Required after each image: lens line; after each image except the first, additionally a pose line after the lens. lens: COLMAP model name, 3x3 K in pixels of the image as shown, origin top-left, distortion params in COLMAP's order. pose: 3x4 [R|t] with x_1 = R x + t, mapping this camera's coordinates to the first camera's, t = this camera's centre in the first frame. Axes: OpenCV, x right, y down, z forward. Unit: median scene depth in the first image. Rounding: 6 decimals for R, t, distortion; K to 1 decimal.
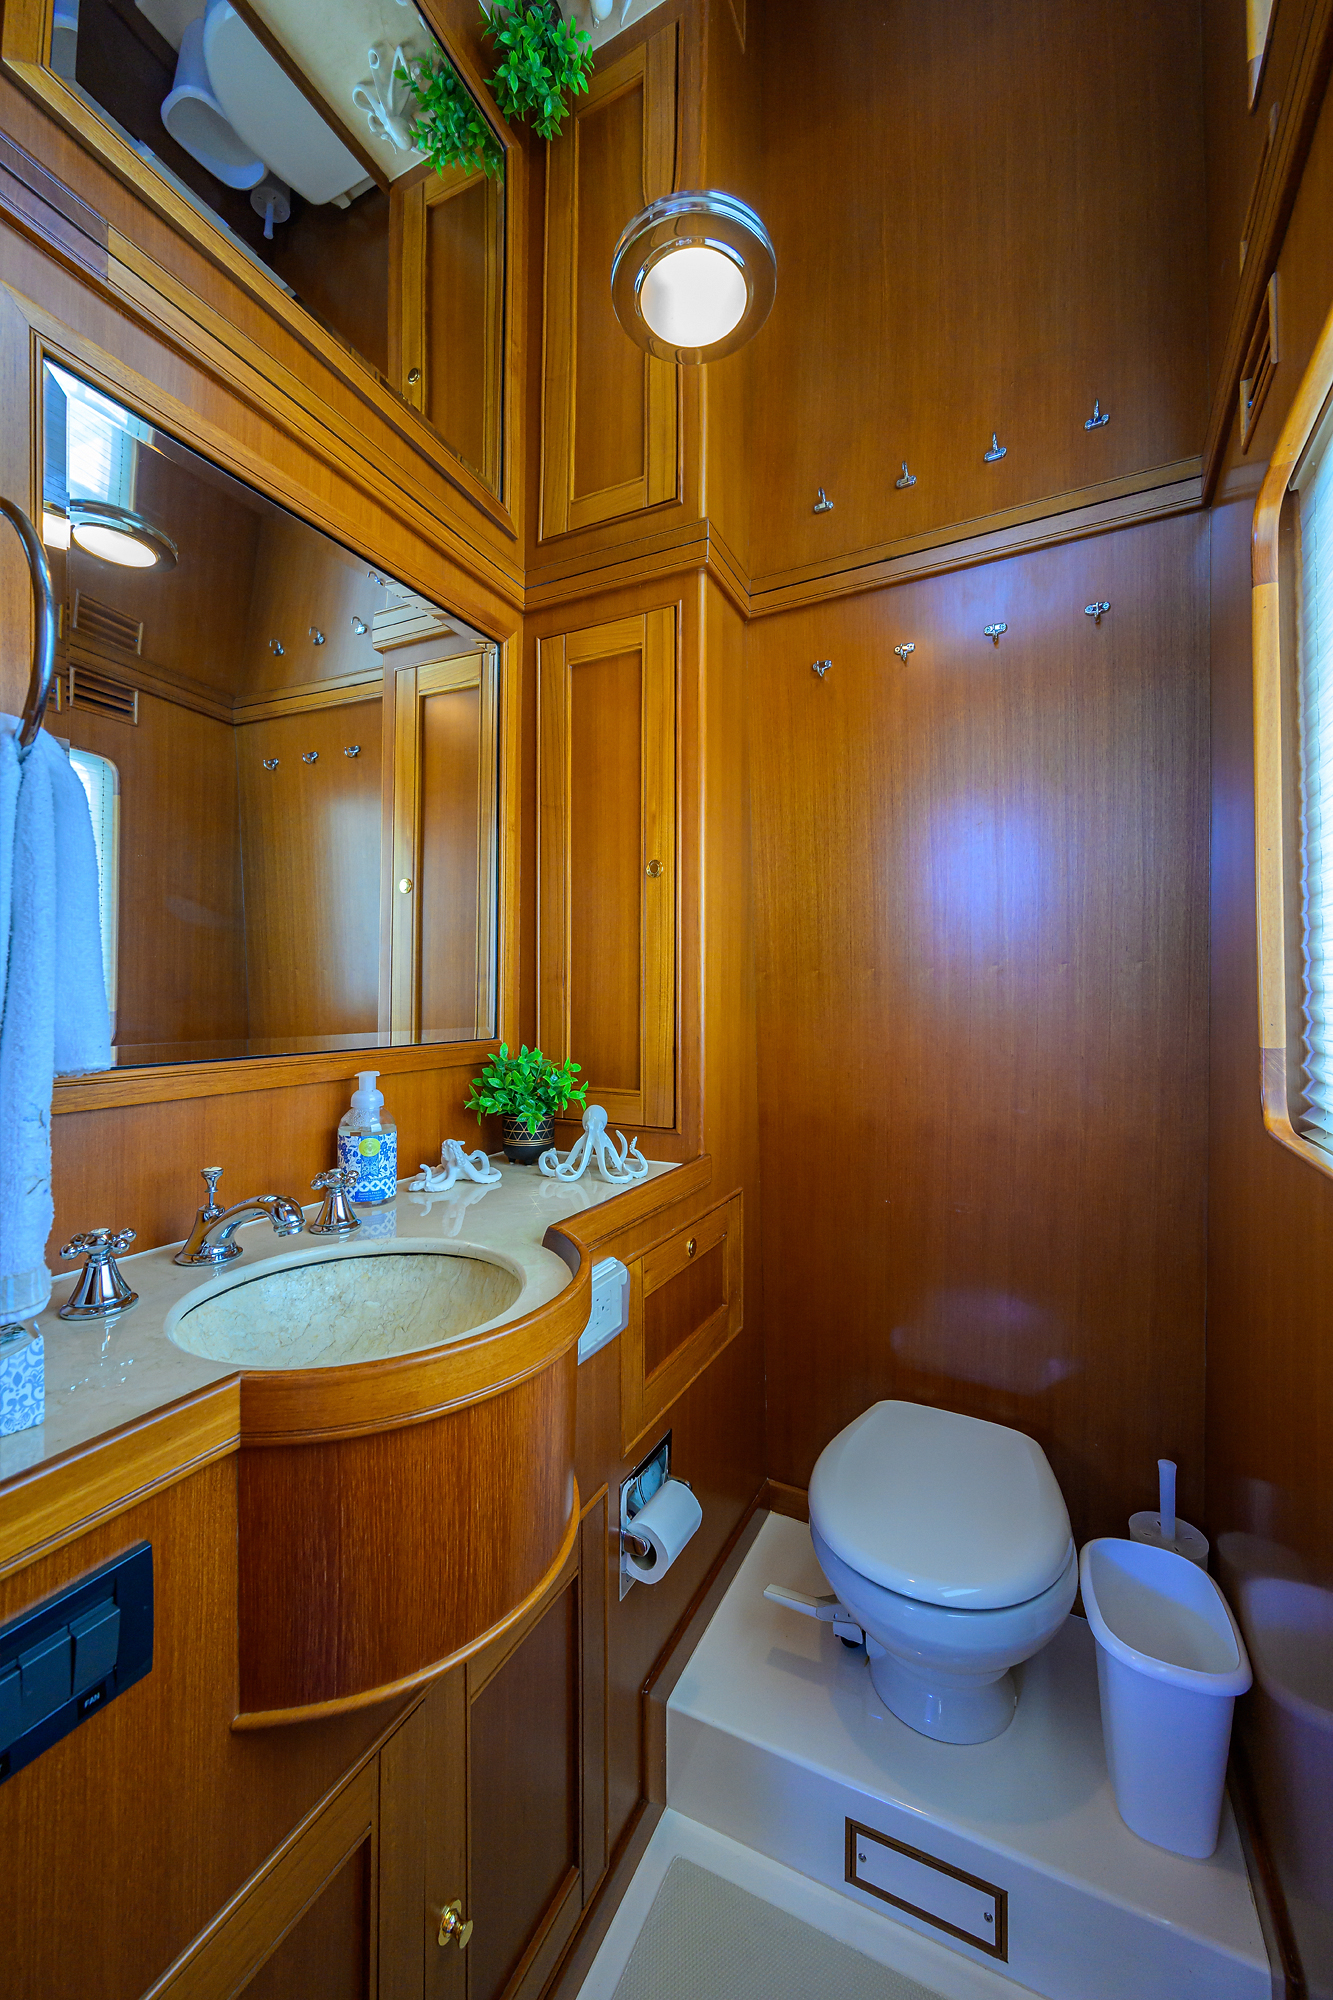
lens RADIAL K [[783.1, 0, 662.5], [0, 783.1, 1007.4], [0, 0, 1]] dist [-0.000288, 0.000325]
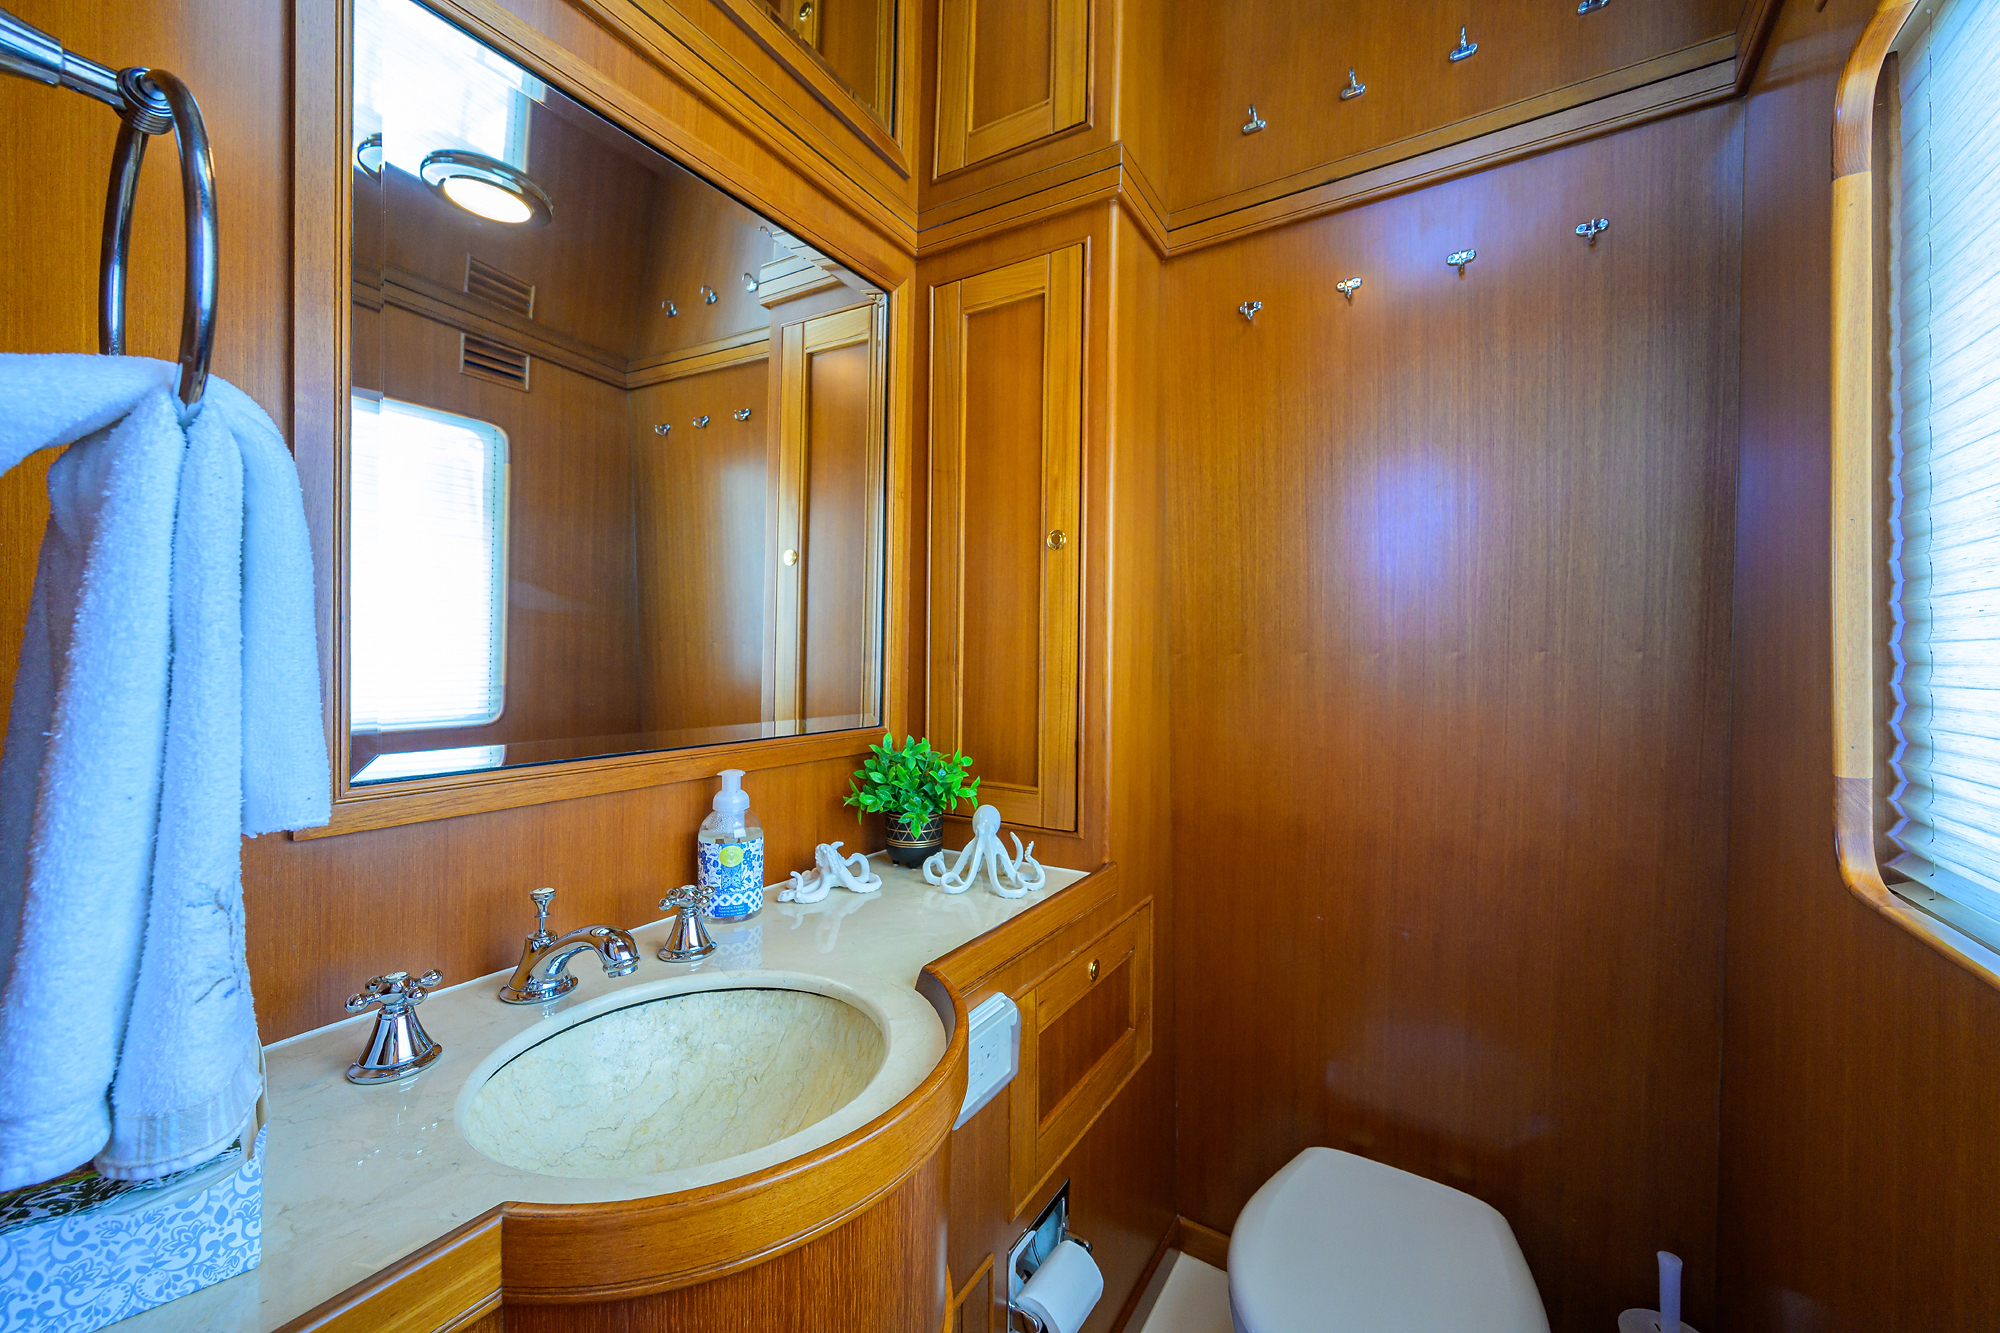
lens RADIAL K [[783.1, 0, 1008.1], [0, 783.1, 668.5], [0, 0, 1]] dist [-0.000288, 0.000325]
pose [[0.996790, 0.010009, -0.079427, 0.007689], [-0.010013, 0.999950, 0.000354, -0.034015], [0.079427, 0.000442, 0.996841, 0.119440]]
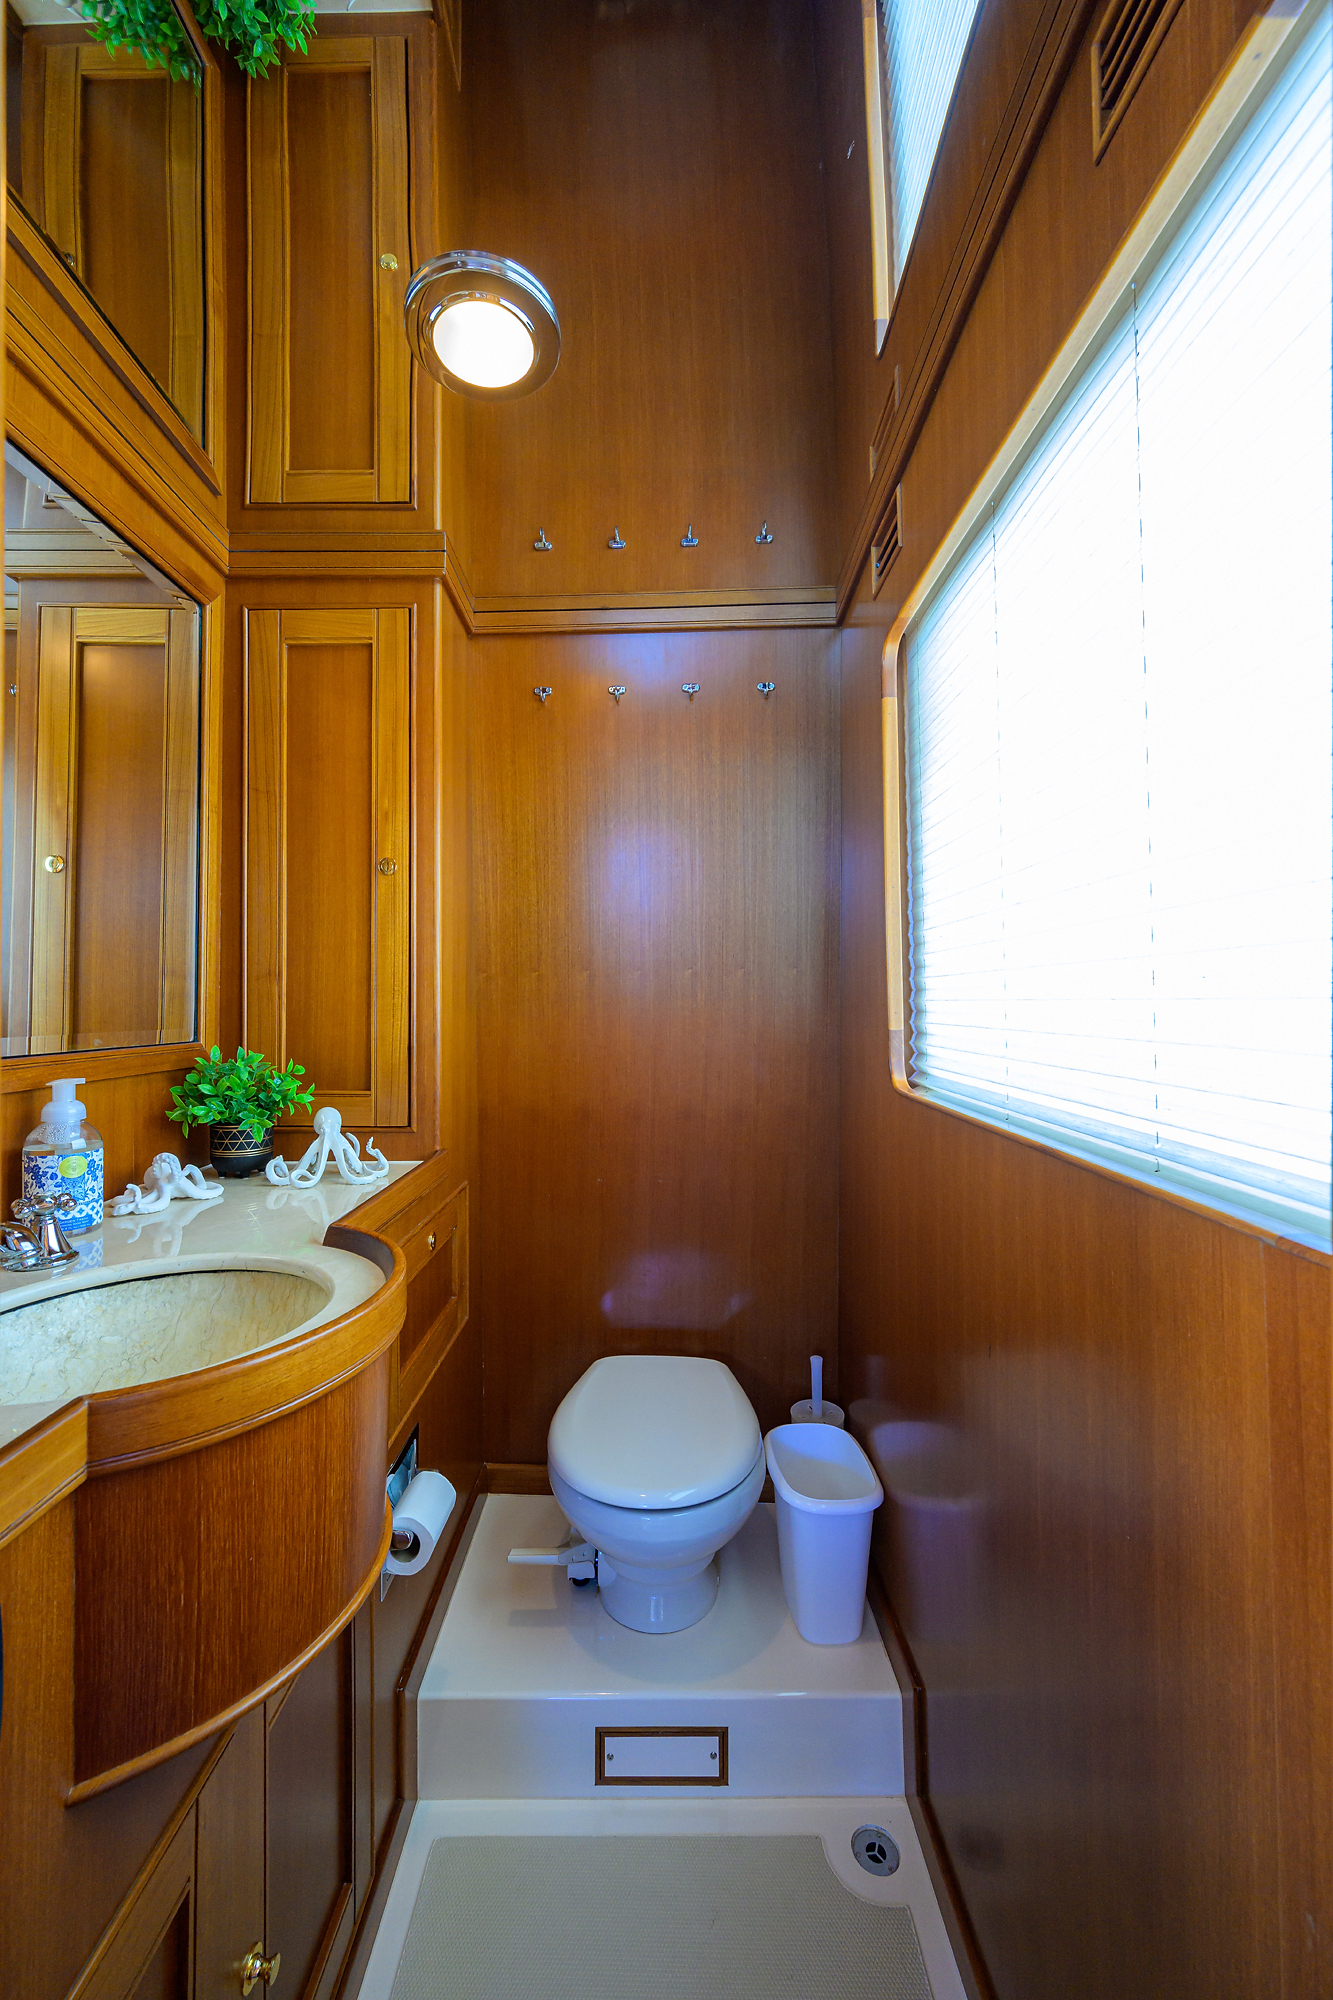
lens RADIAL K [[783.1, 0, 656.8], [0, 783.1, 1007.9], [0, 0, 1]] dist [-0.000288, 0.000325]
pose [[0.898159, -0.004467, 0.439649, -0.155169], [0.008577, 0.999936, -0.007362, 0.014174], [-0.439588, 0.010383, 0.898139, -0.046692]]
